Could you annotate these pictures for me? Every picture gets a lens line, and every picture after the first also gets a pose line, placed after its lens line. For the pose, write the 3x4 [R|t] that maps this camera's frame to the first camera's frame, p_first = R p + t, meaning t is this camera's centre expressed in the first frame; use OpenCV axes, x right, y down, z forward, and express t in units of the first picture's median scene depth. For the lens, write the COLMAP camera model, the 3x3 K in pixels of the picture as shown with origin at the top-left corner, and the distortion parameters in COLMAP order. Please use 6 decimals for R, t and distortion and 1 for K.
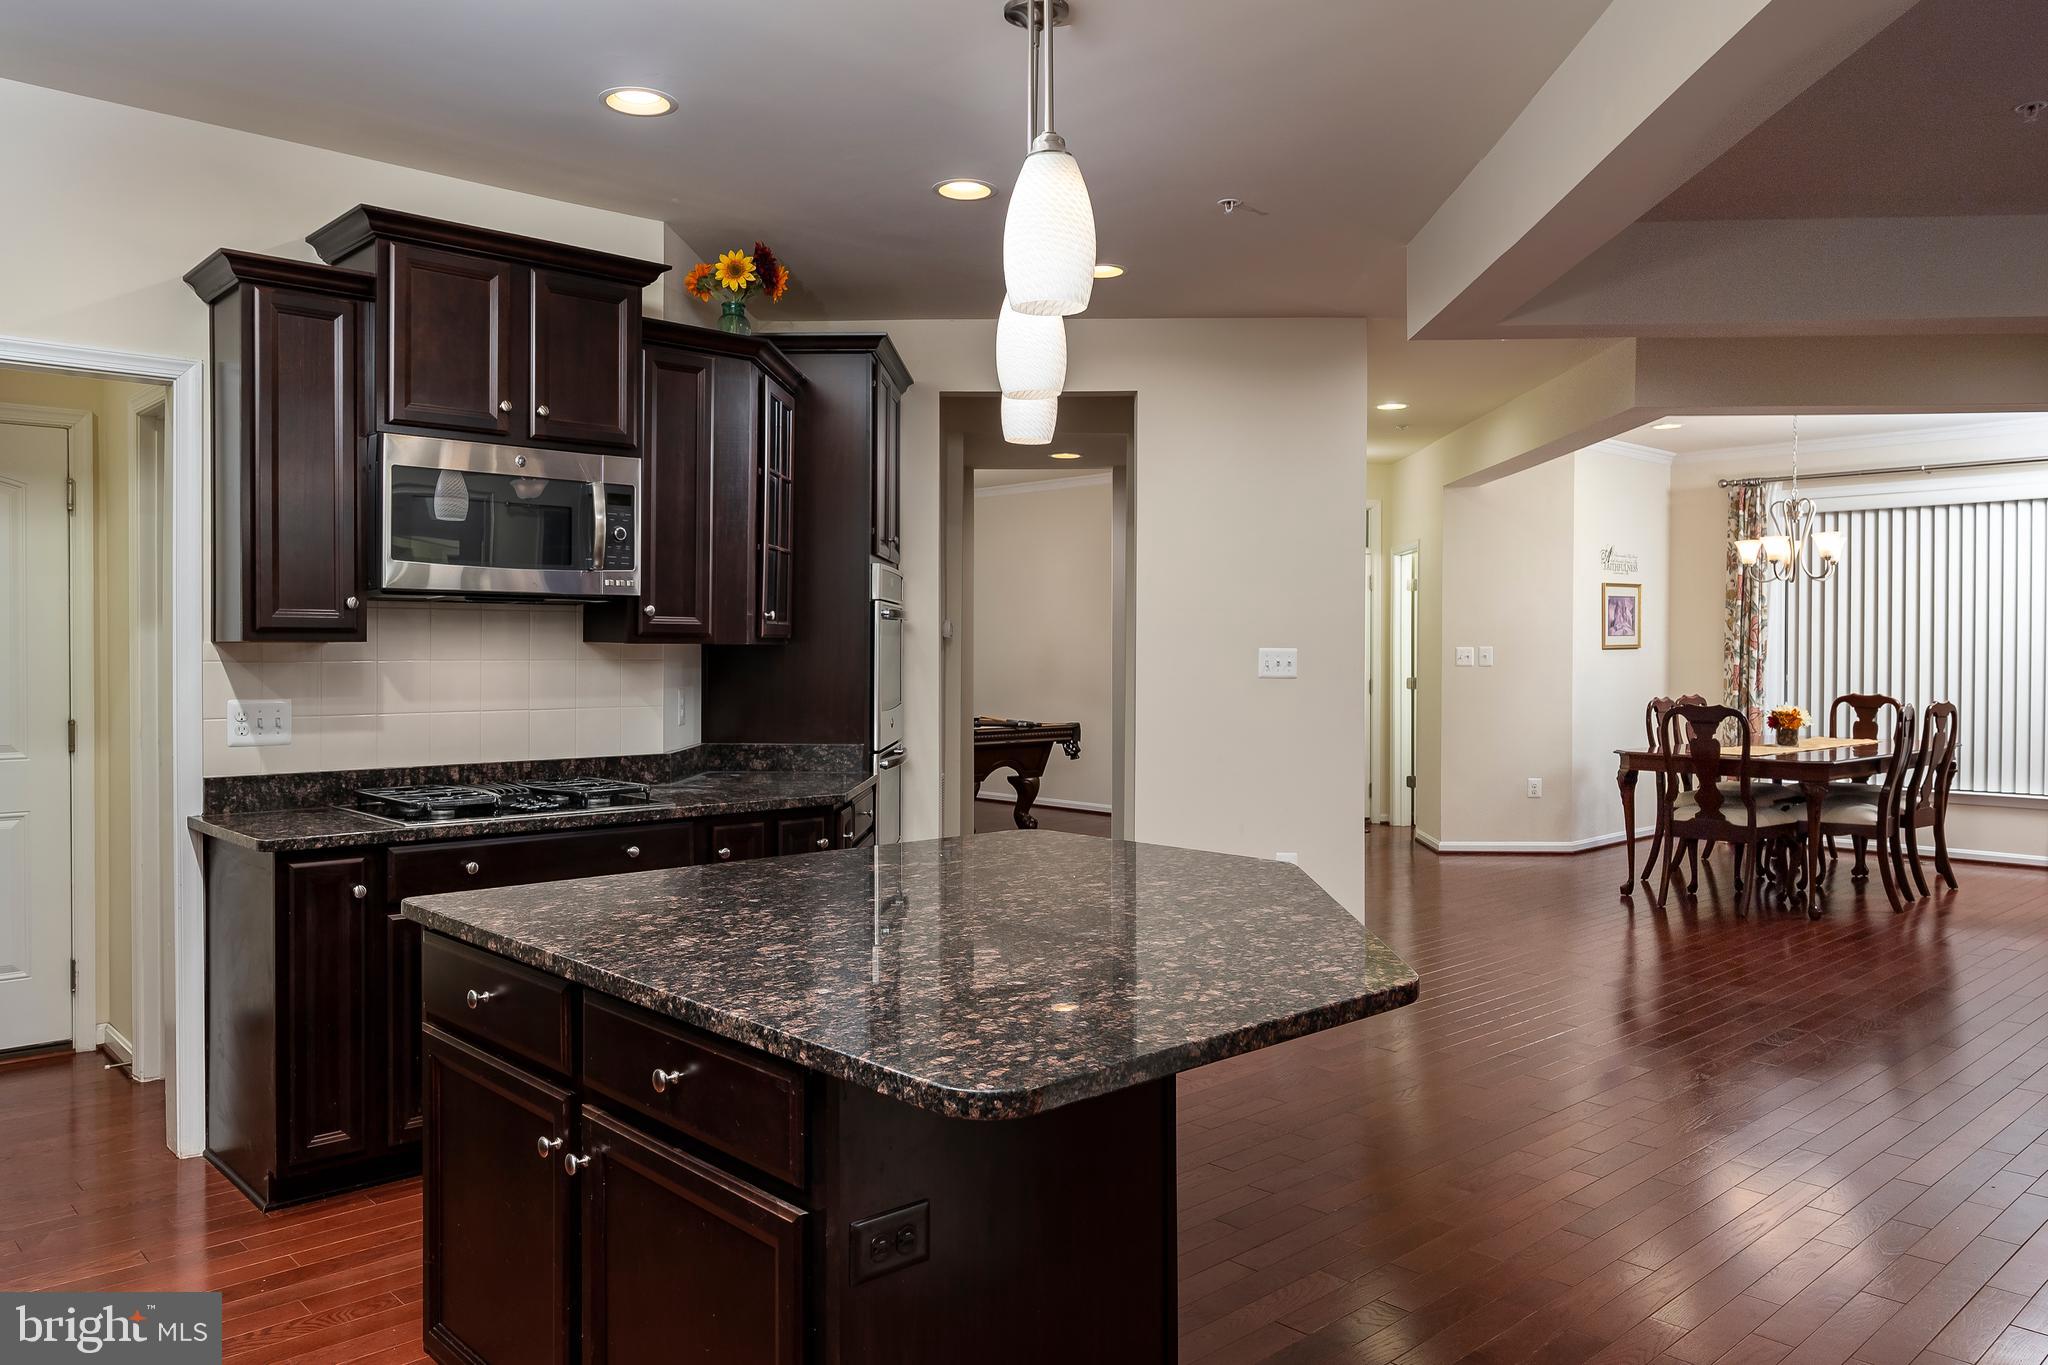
lens RADIAL K [[1444.4, 0, 969.6], [0, 1444.4, 659.9], [0, 0, 1]] dist [-0.005193, -0.005327]
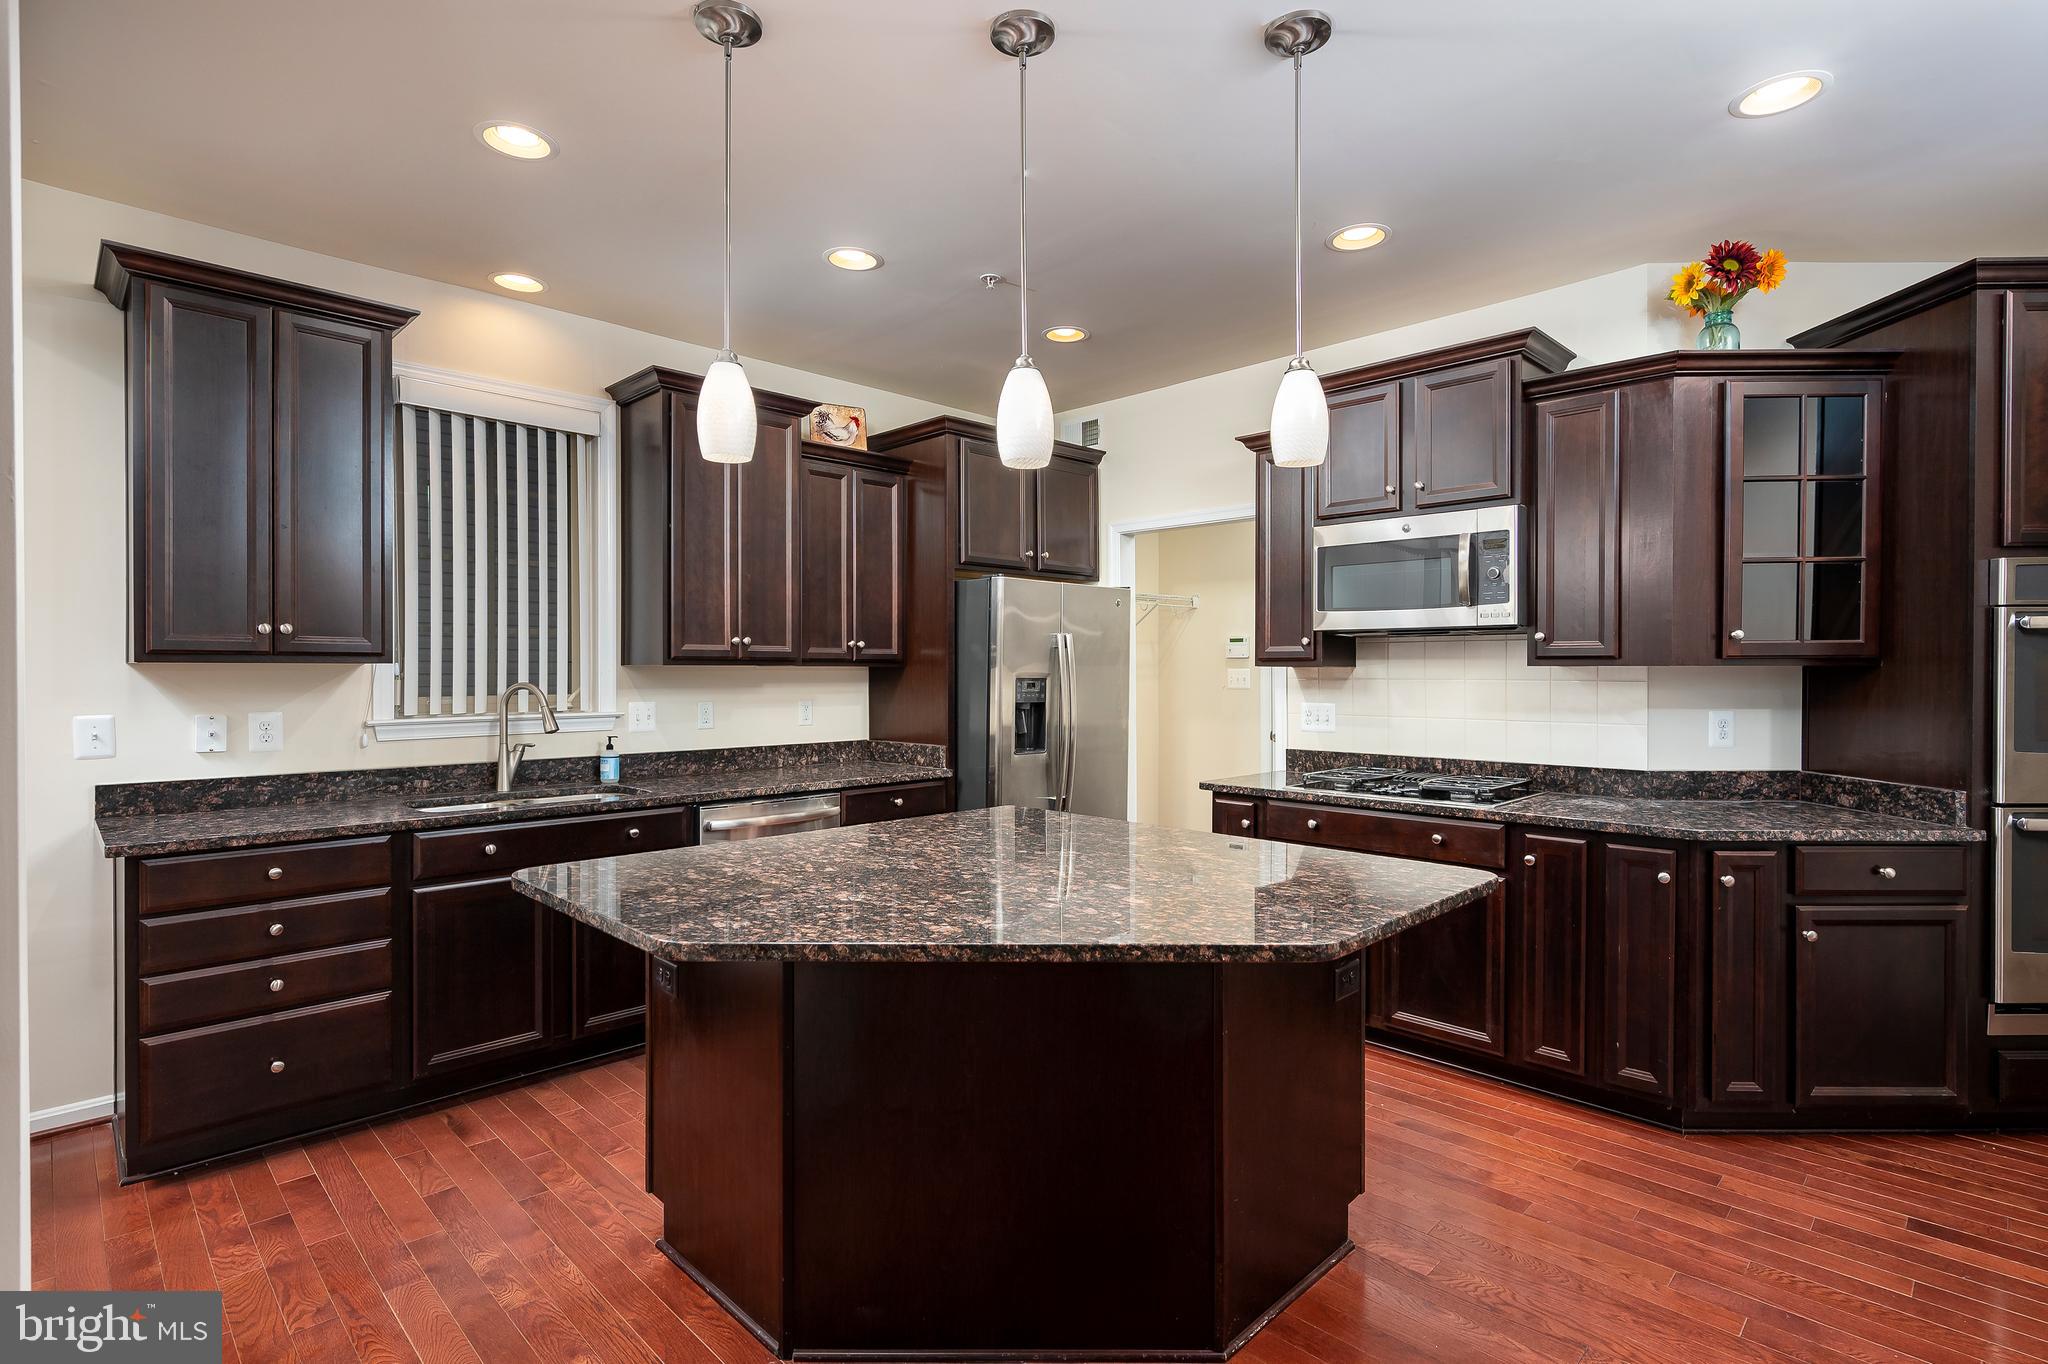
lens RADIAL K [[982.9, 0, 1022.0], [0, 982.9, 678.8], [0, 0, 1]] dist [0.002424, -0.000353]
pose [[0.053102, 0.006315, -0.998569, 0.519468], [-0.005634, 0.999966, 0.006025, -0.003808], [0.998573, 0.005306, 0.053136, 0.554599]]
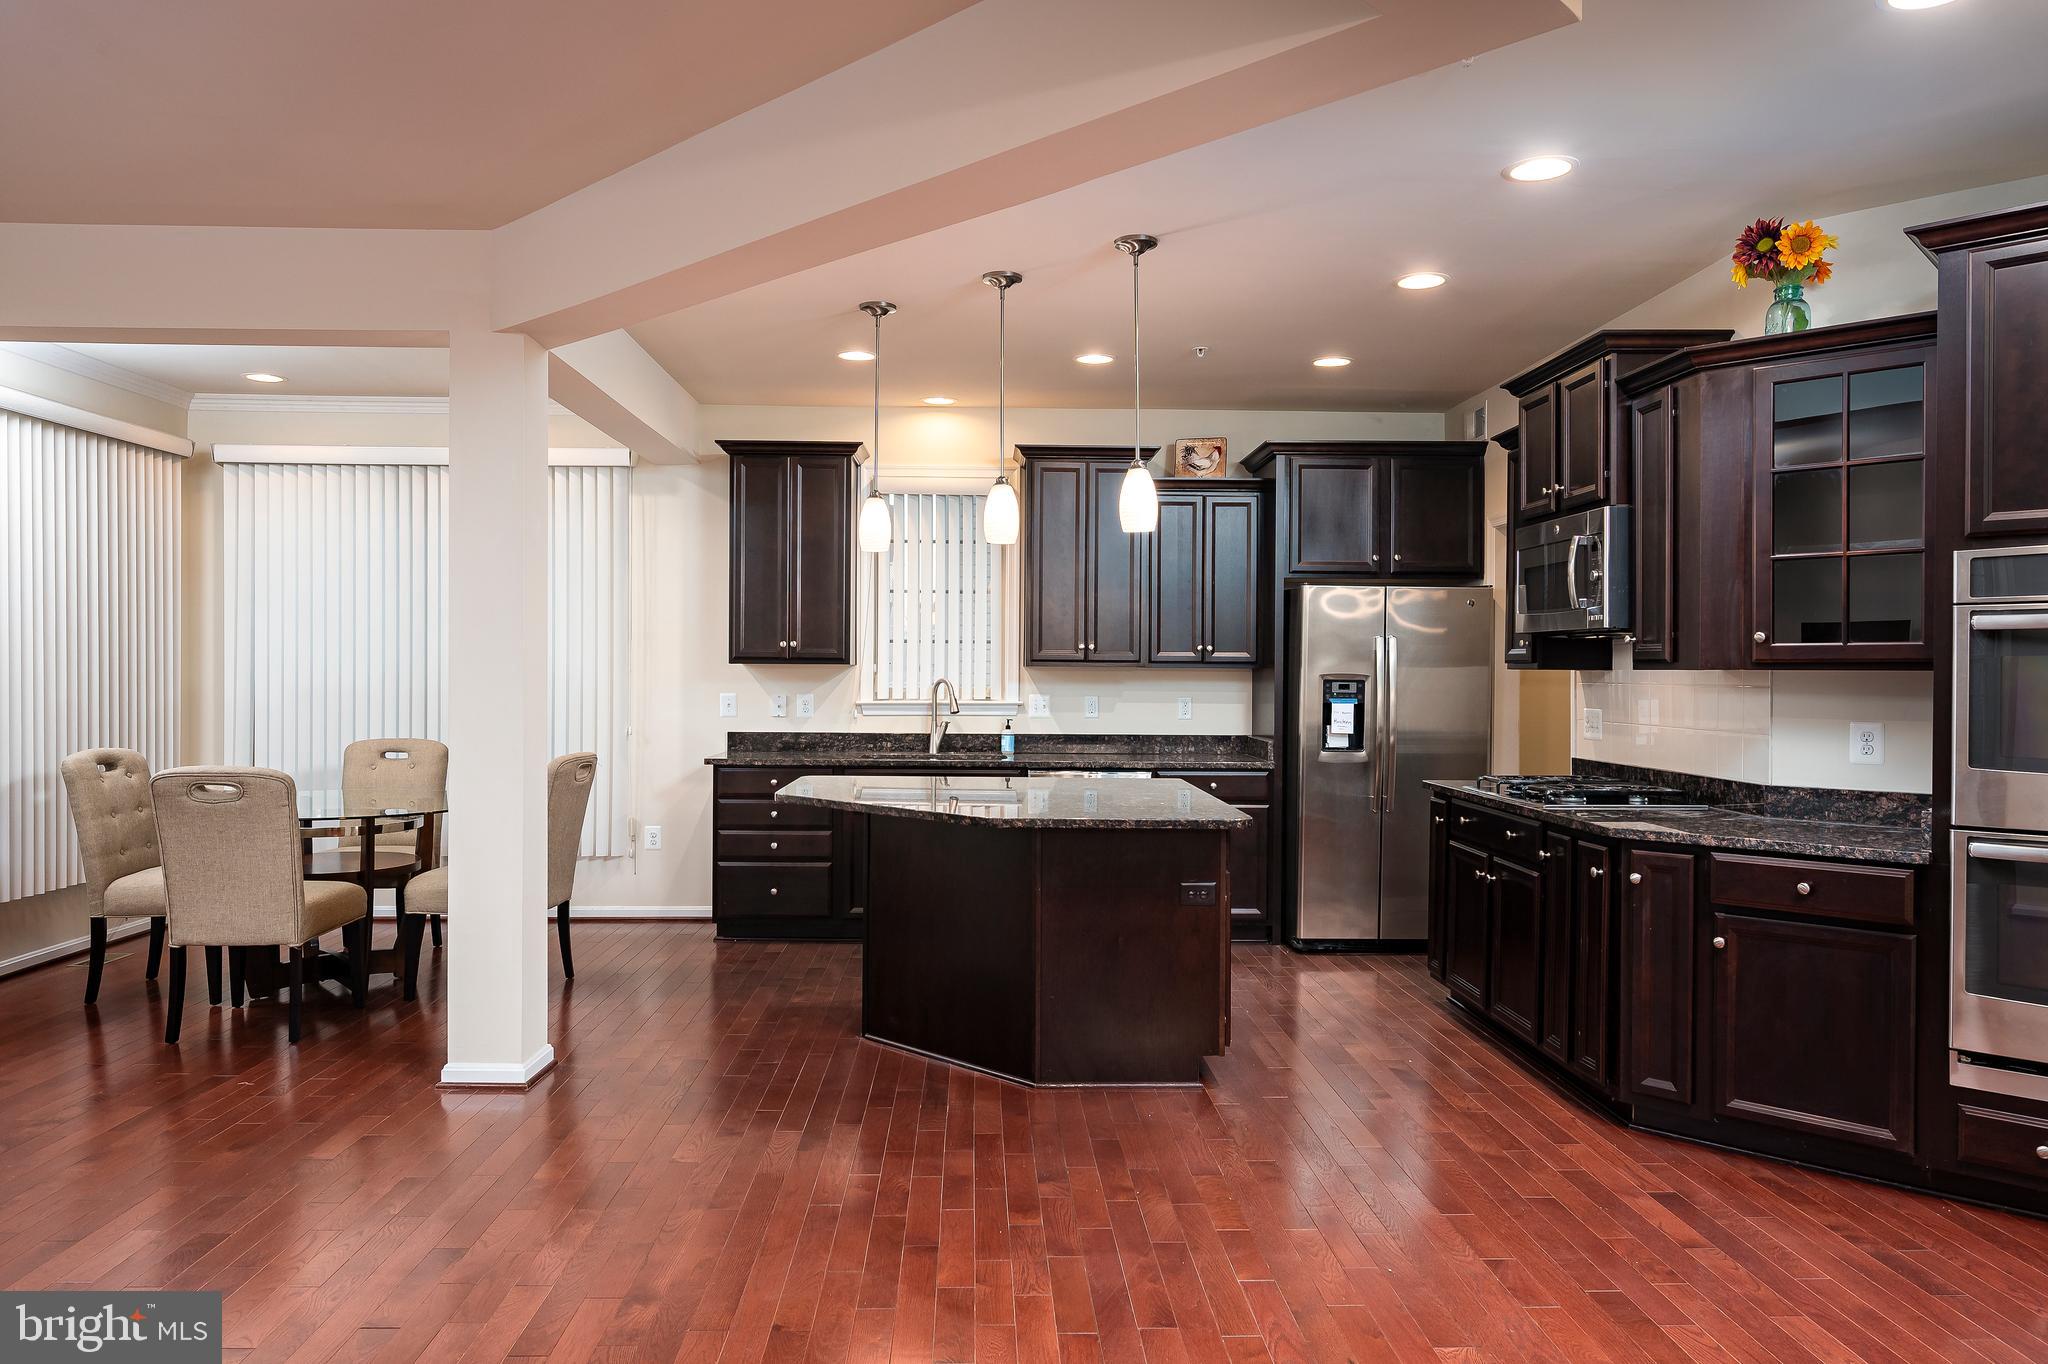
lens RADIAL K [[1361.5, 0, 1019.5], [0, 1361.5, 676.3], [0, 0, 1]] dist [-0.002294, 0.001762]
pose [[-0.641709, -0.003061, -0.766942, 0.868342], [-0.012653, 0.999898, 0.006596, -0.007441], [0.766844, 0.013937, -0.641683, 1.304395]]
